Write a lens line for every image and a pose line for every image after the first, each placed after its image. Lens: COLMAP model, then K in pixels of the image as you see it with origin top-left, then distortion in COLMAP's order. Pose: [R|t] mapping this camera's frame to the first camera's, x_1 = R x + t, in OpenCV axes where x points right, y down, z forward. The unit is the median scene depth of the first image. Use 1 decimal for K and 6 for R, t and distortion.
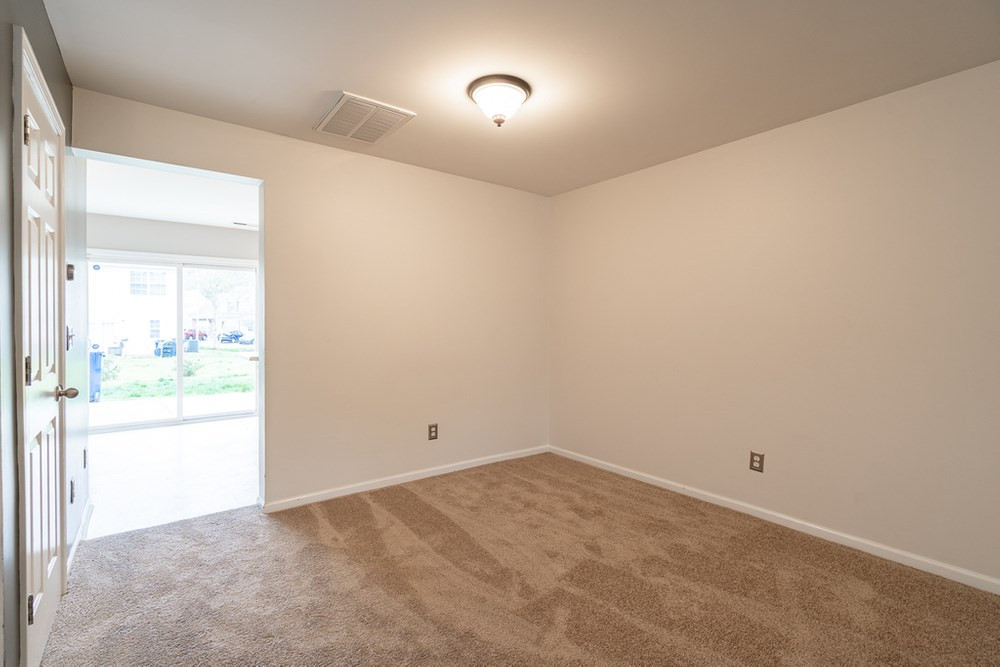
lens RADIAL K [[462.3, 0, 499.2], [0, 462.3, 323.1], [0, 0, 1]] dist [0.000795, 0.000164]
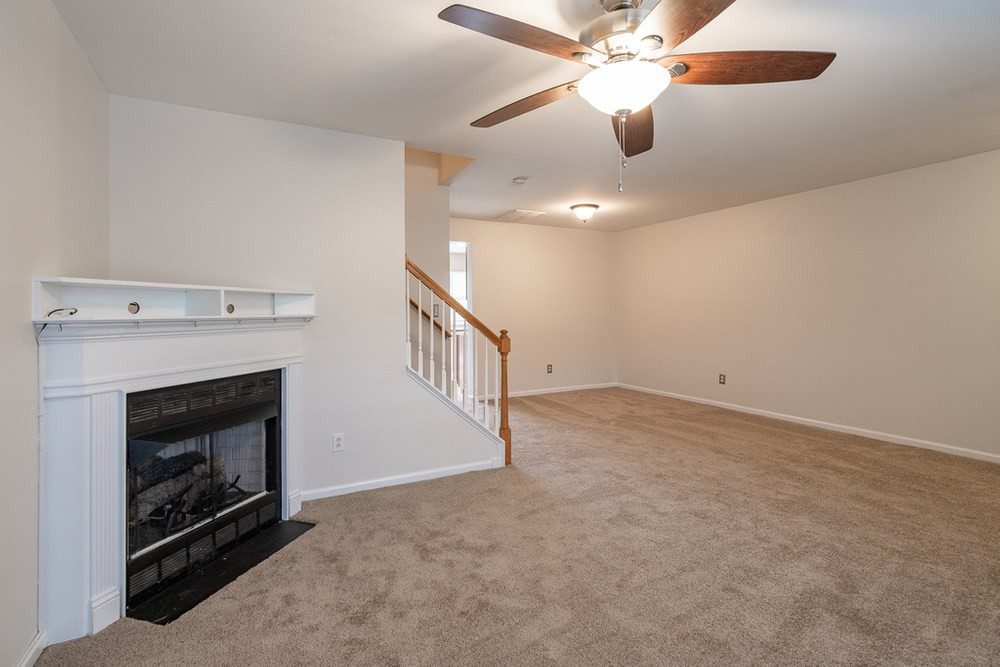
lens RADIAL K [[458.2, 0, 501.6], [0, 458.2, 302.8], [0, 0, 1]] dist [0.000495, -0.000023]
pose [[0.983876, -0.013349, -0.178353, -0.003504], [0.009248, 0.999674, -0.023807, 0.019355], [0.178612, 0.021774, 0.983679, -1.106516]]
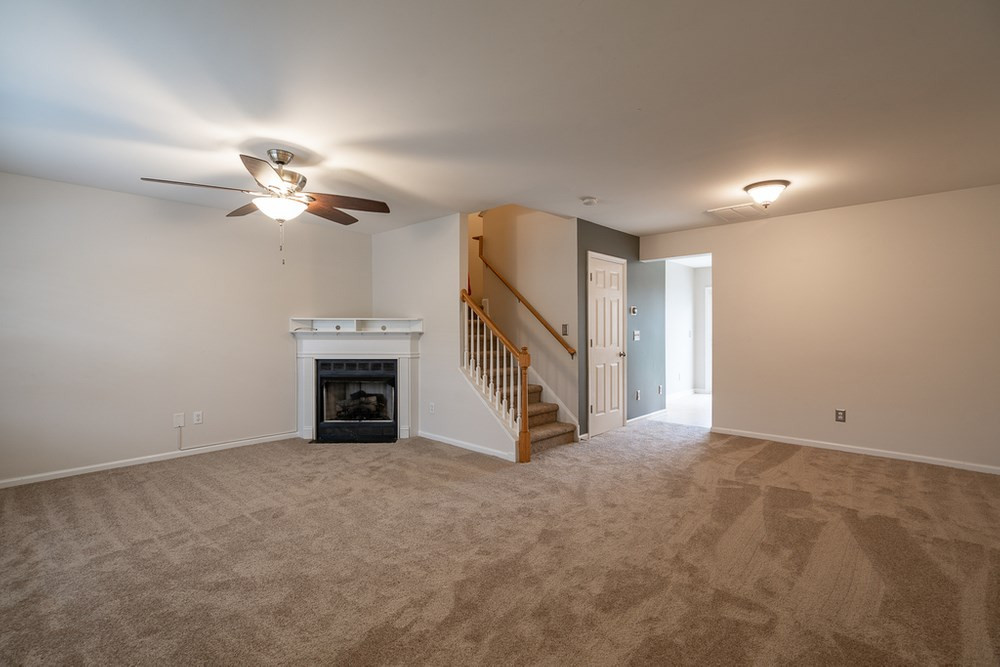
lens RADIAL K [[462.3, 0, 499.2], [0, 462.3, 323.1], [0, 0, 1]] dist [0.000795, 0.000164]
pose [[0.168460, -0.016198, -0.985575, 1.246939], [-0.005820, 0.999831, -0.017427, 0.014947], [0.985691, 0.008672, 0.168337, -0.163774]]
